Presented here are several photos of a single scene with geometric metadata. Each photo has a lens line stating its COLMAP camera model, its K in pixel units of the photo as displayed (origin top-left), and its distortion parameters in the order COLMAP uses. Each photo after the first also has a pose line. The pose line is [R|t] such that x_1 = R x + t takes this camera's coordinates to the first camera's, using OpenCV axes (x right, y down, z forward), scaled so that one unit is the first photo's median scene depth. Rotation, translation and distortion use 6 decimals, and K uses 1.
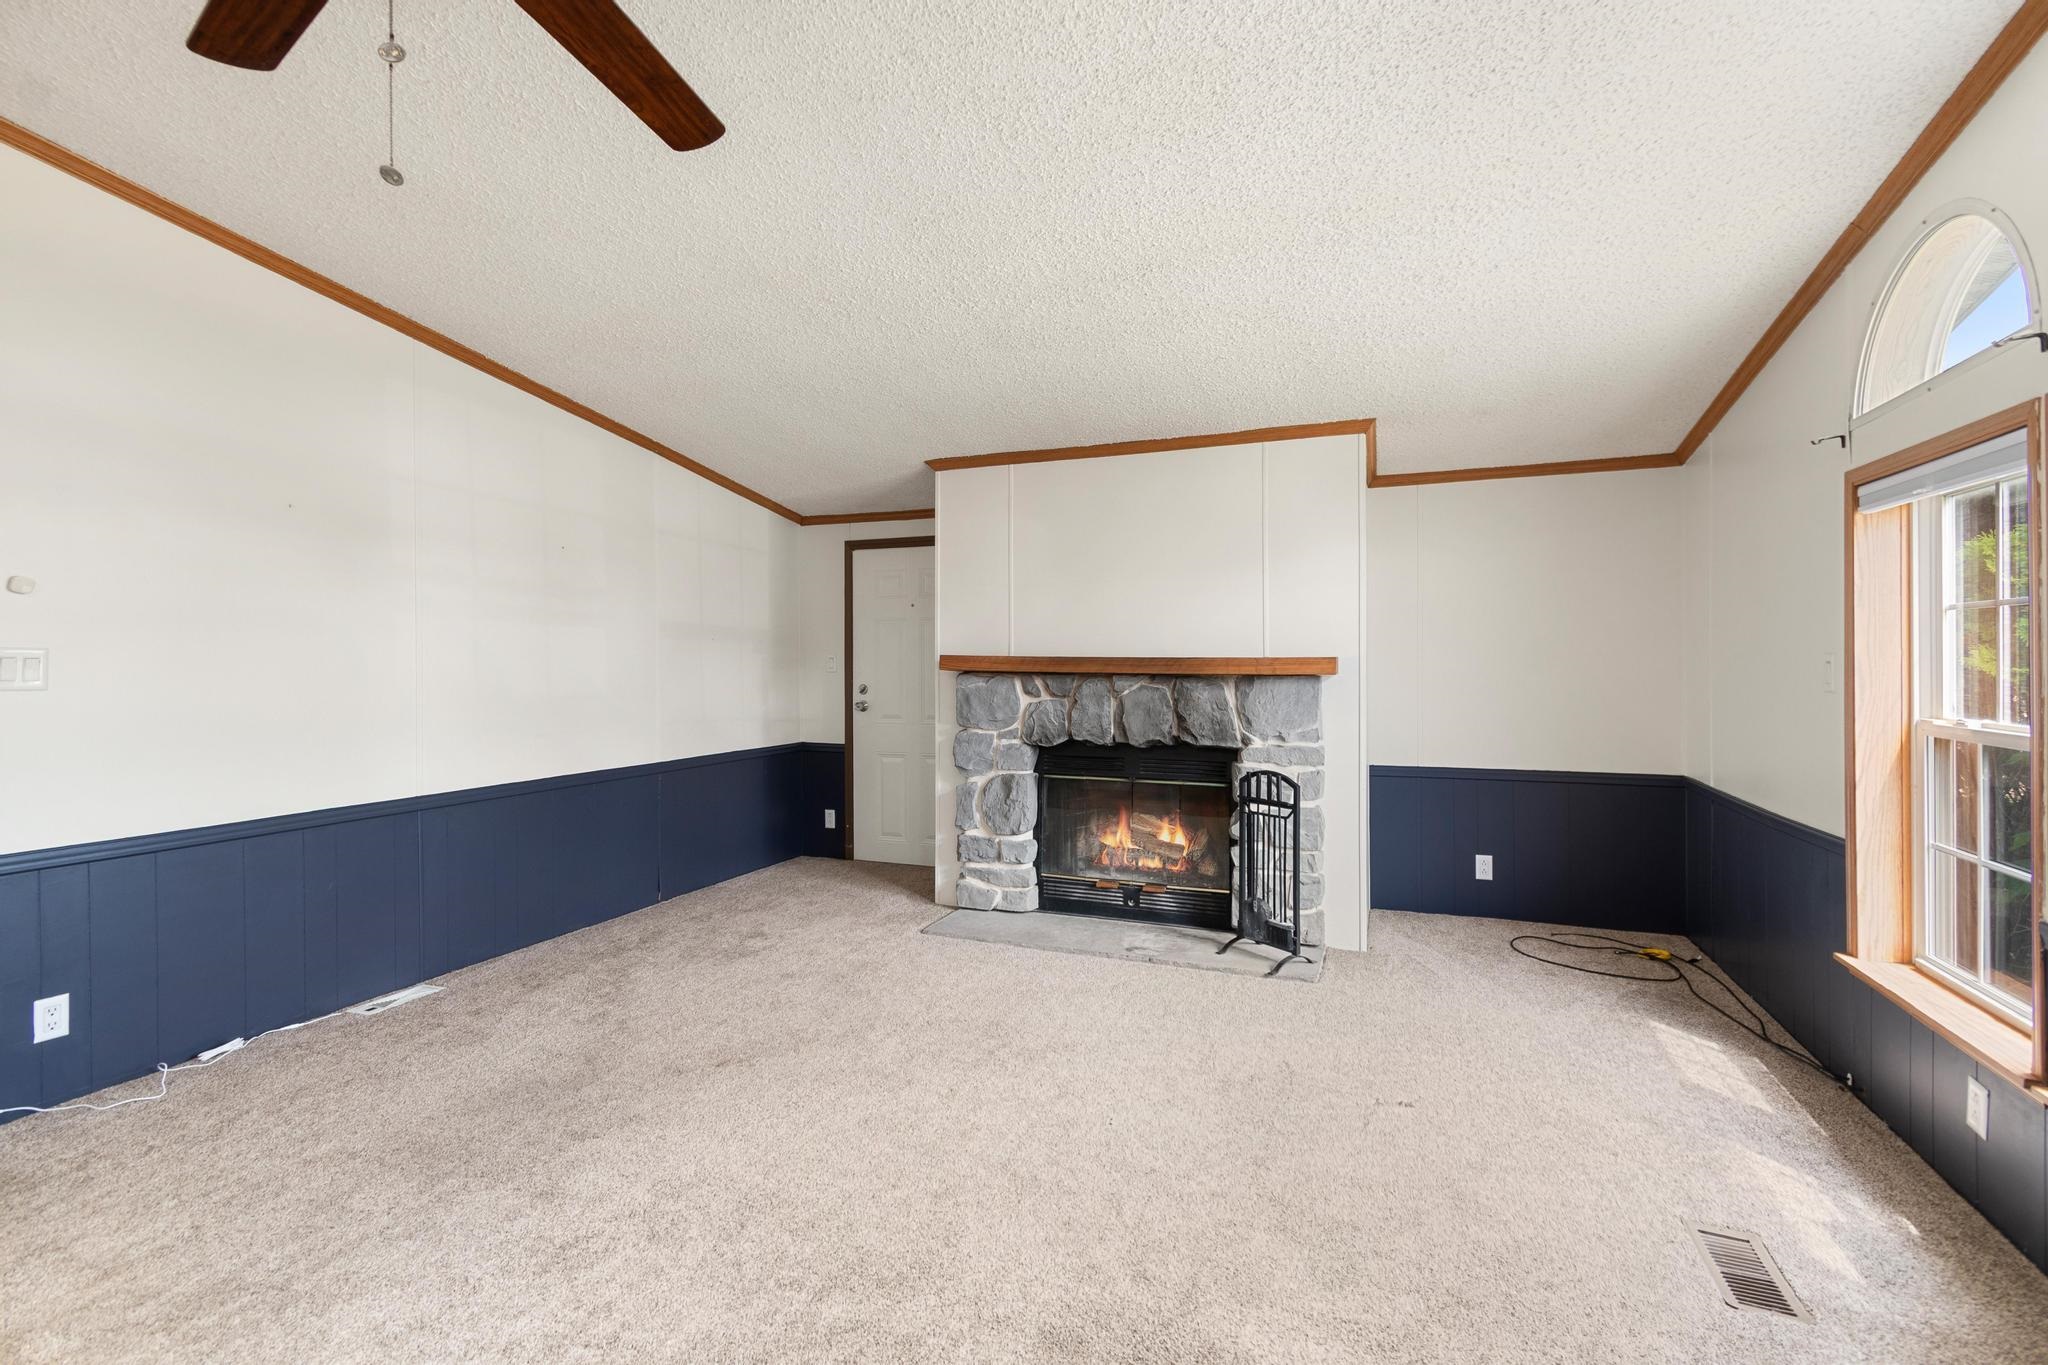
lens RADIAL K [[912.9, 0, 1029.2], [0, 912.9, 654.4], [0, 0, 1]] dist [0.000653, 0.000216]
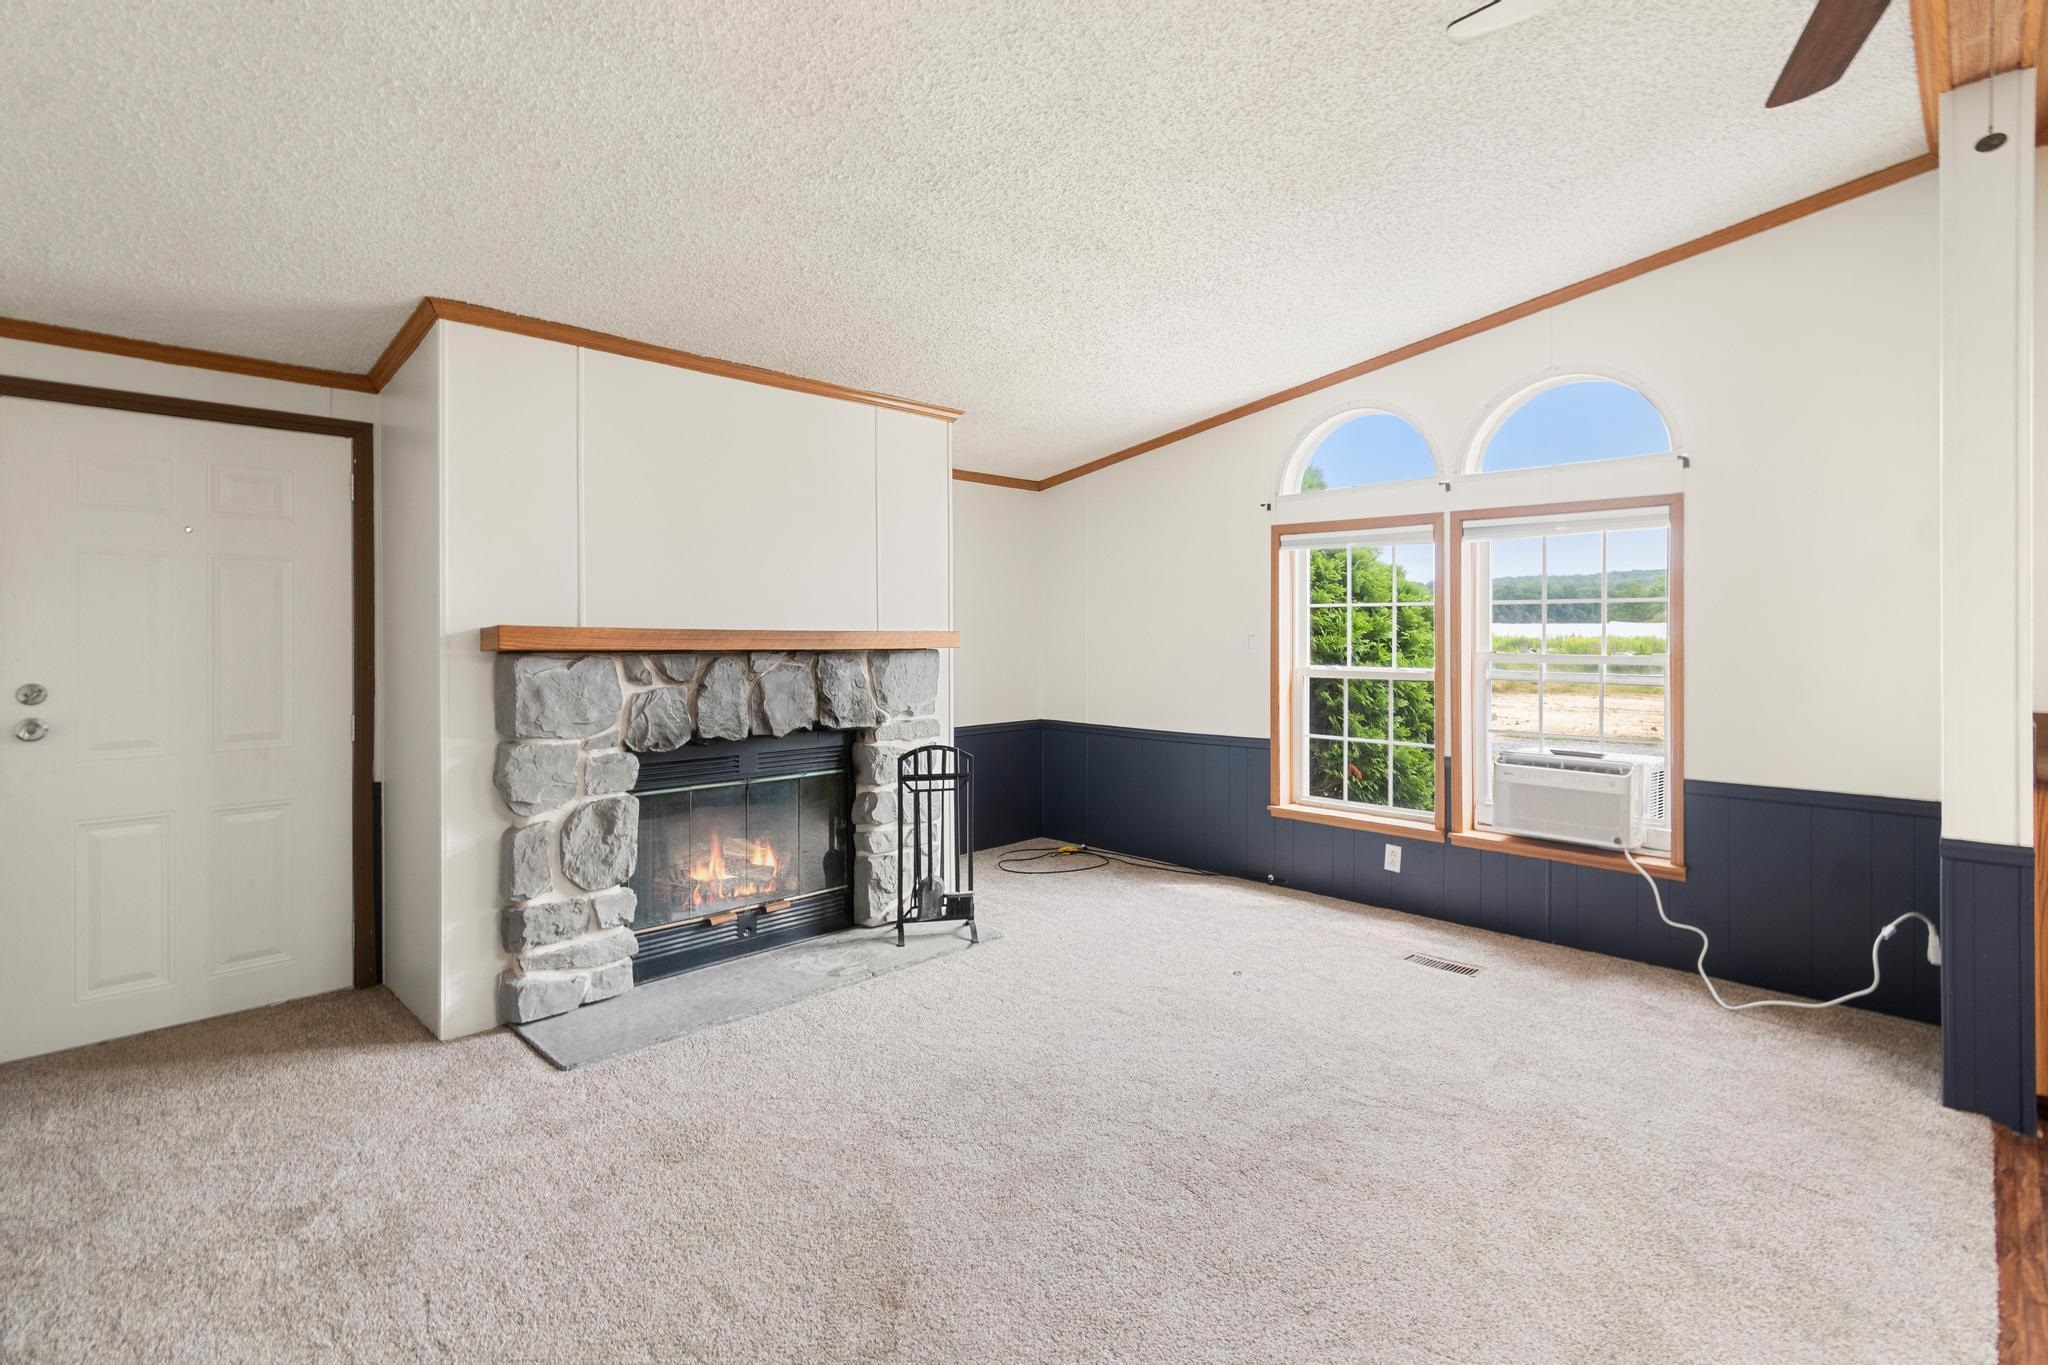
lens RADIAL K [[954.1, 0, 1031.3], [0, 954.1, 625.2], [0, 0, 1]] dist [0.001621, 0.000307]
pose [[0.393236, 0.010588, 0.919377, -0.583521], [-0.006641, 0.999940, -0.008675, 0.004445], [-0.919414, -0.002694, 0.393283, 0.442169]]
